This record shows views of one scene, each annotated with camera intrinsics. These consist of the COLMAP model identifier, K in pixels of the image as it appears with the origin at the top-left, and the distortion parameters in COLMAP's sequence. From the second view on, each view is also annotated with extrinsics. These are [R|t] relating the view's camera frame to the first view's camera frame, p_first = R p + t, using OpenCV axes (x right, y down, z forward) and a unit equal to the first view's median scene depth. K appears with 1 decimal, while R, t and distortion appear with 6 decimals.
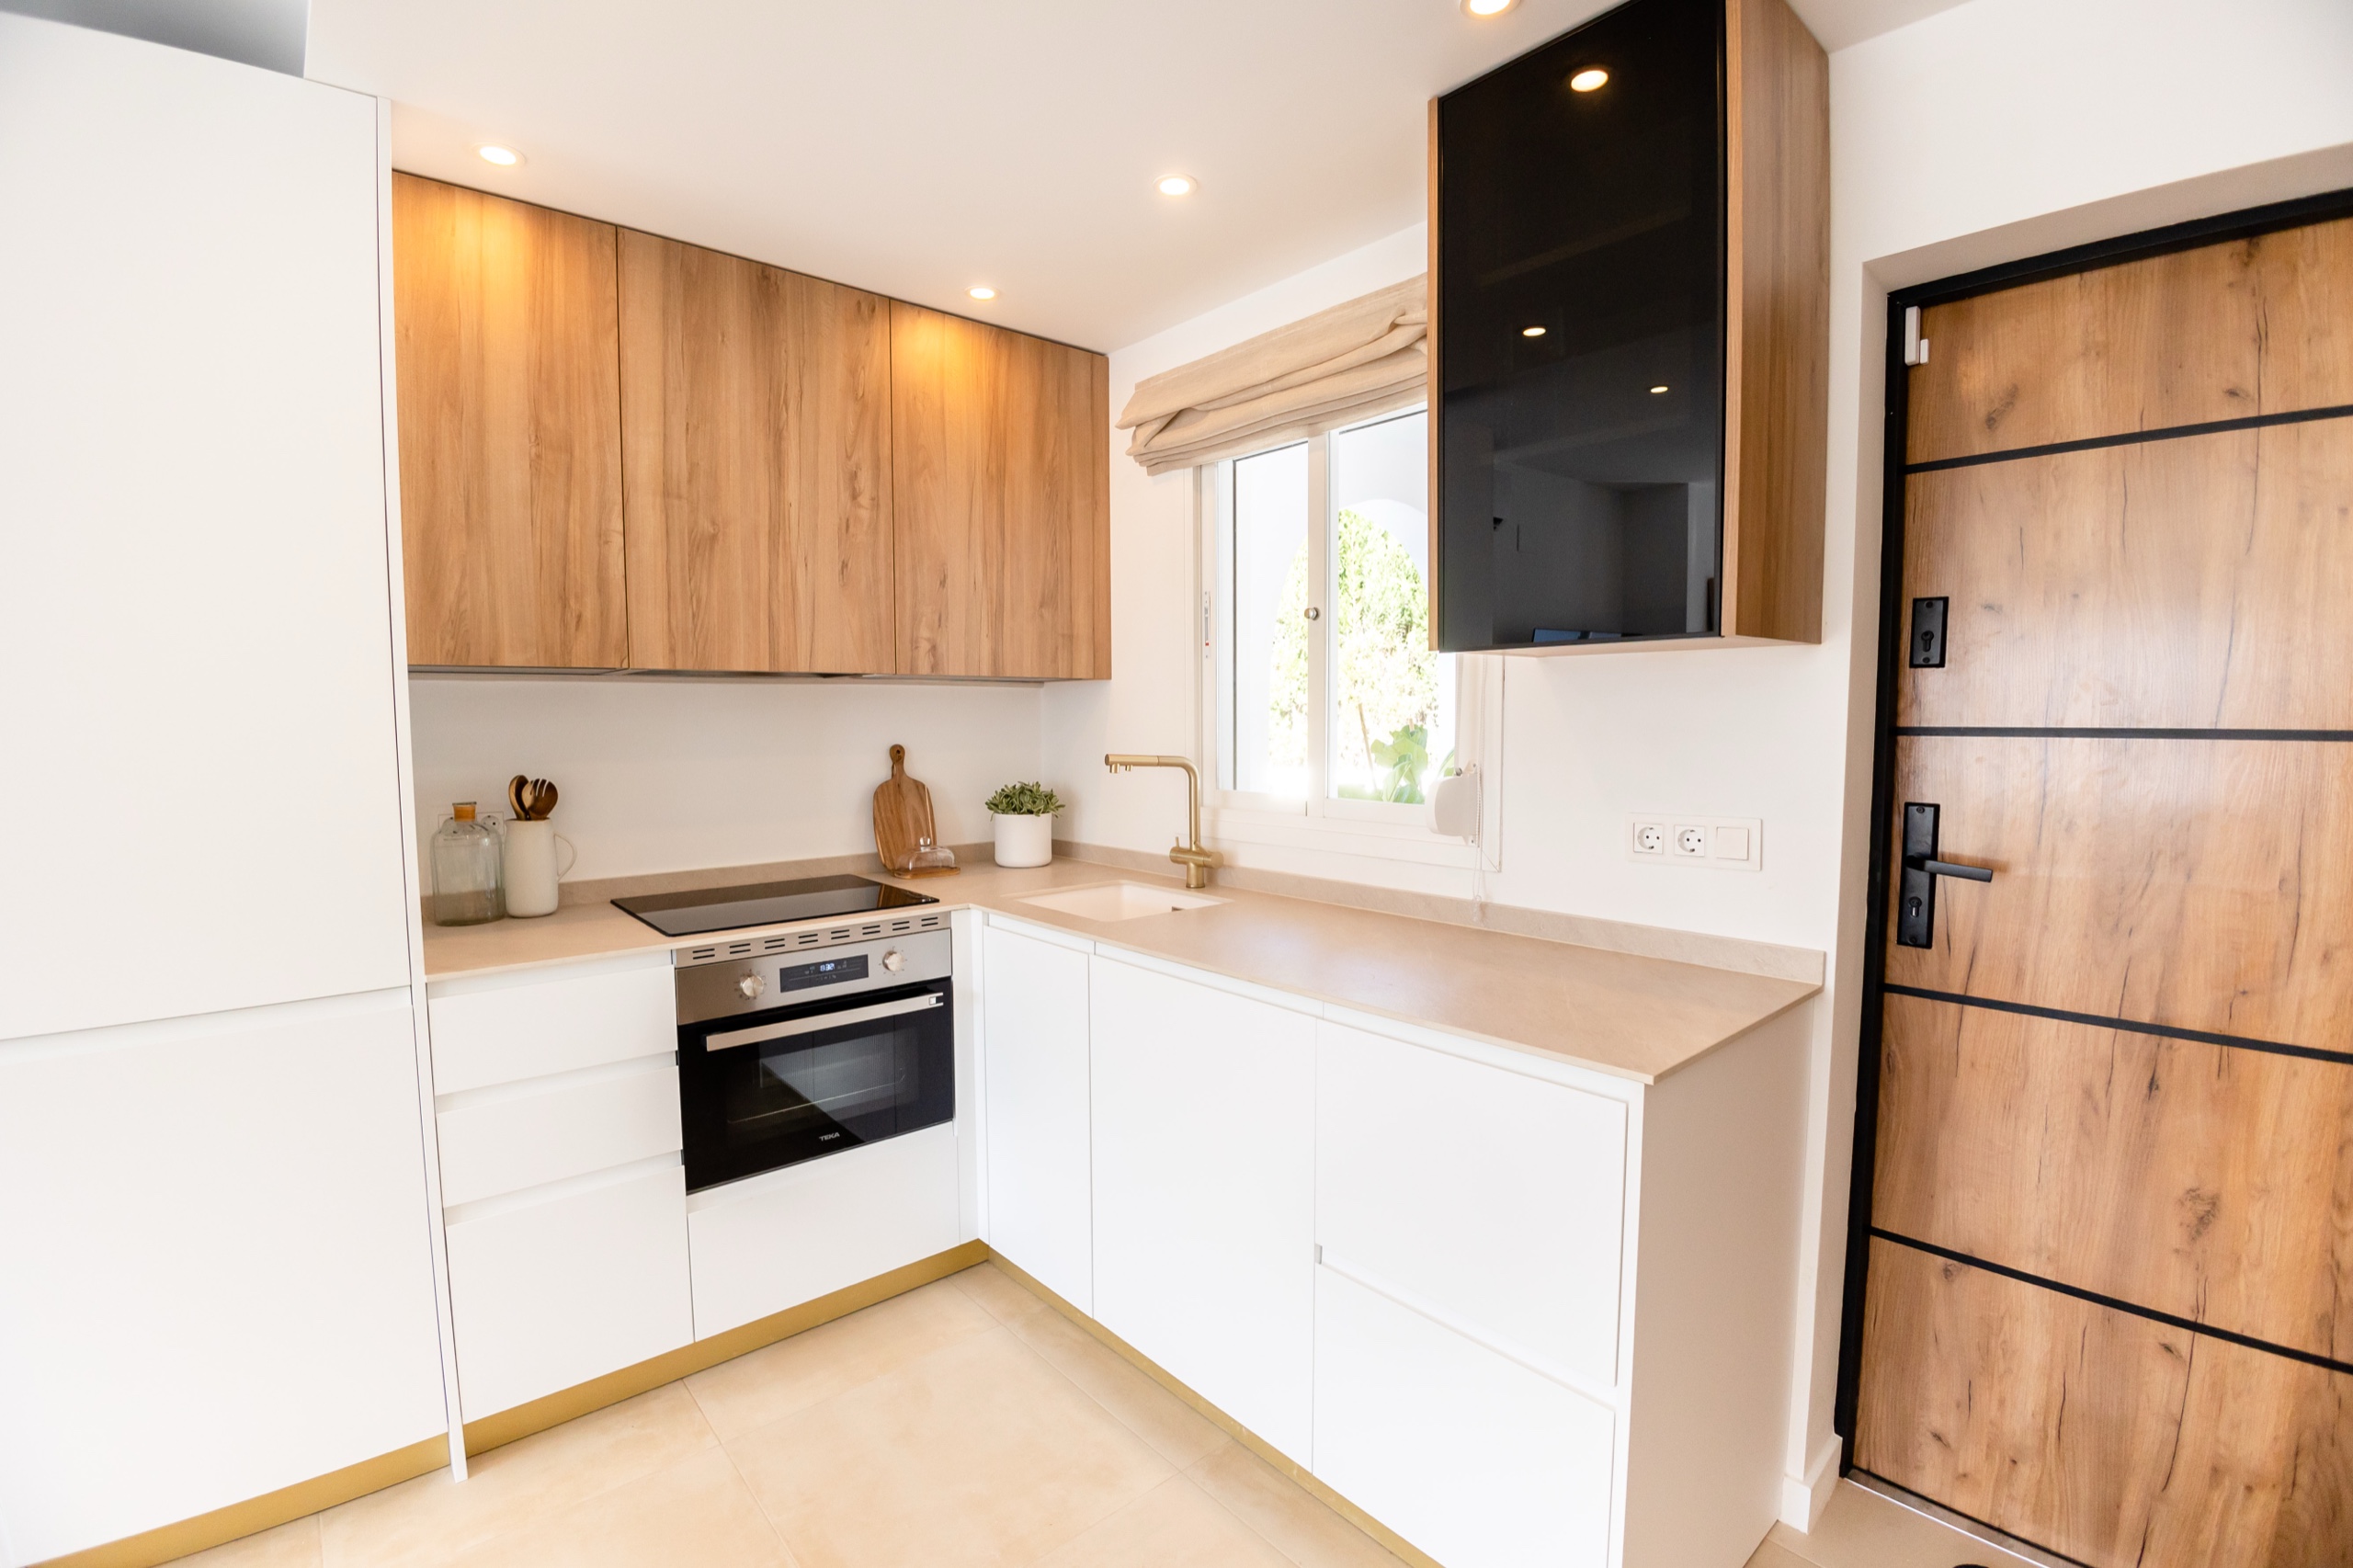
lens RADIAL K [[1050.8, 0, 1176.5], [0, 1050.8, 784.0], [0, 0, 1]] dist [-0.070716, 0.000221]
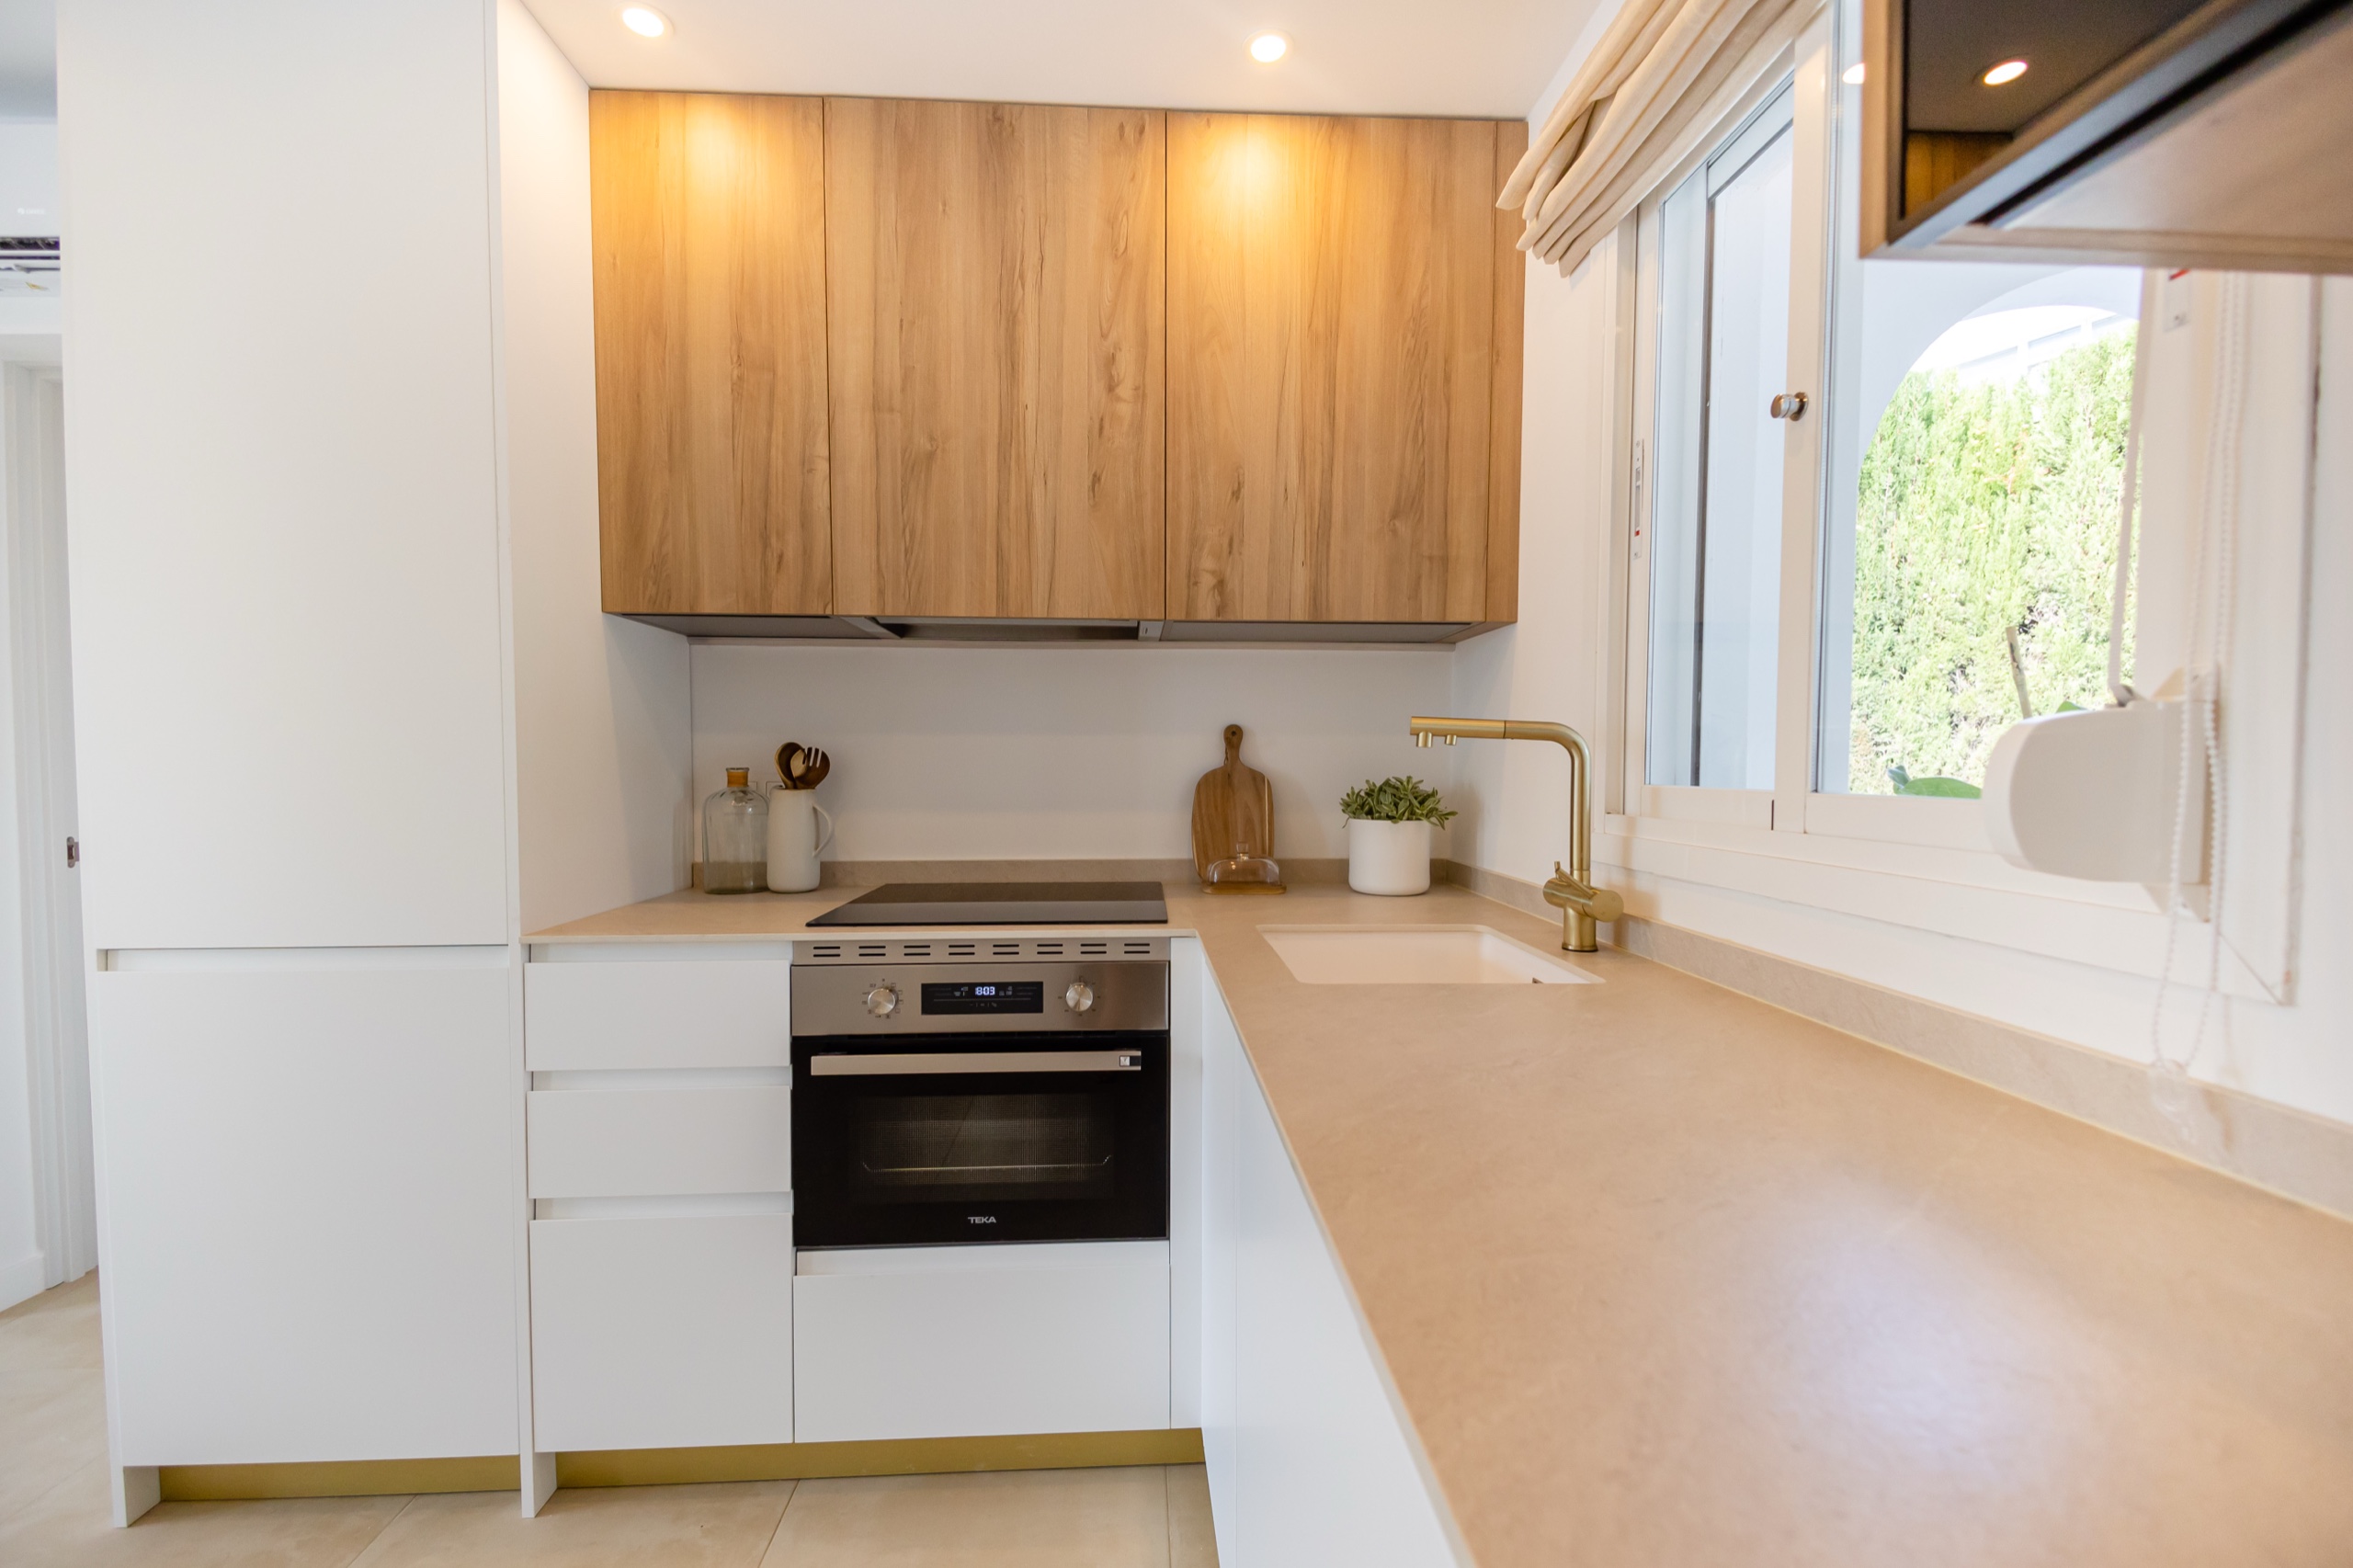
lens RADIAL K [[998.1, 0, 1158.9], [0, 998.1, 797.5], [0, 0, 1]] dist [0.033541, -0.024223]
pose [[0.781982, 0.030517, -0.622553, 0.202411], [-0.047742, 0.998799, -0.011008, 0.035741], [0.621470, 0.038330, 0.782500, 0.479654]]
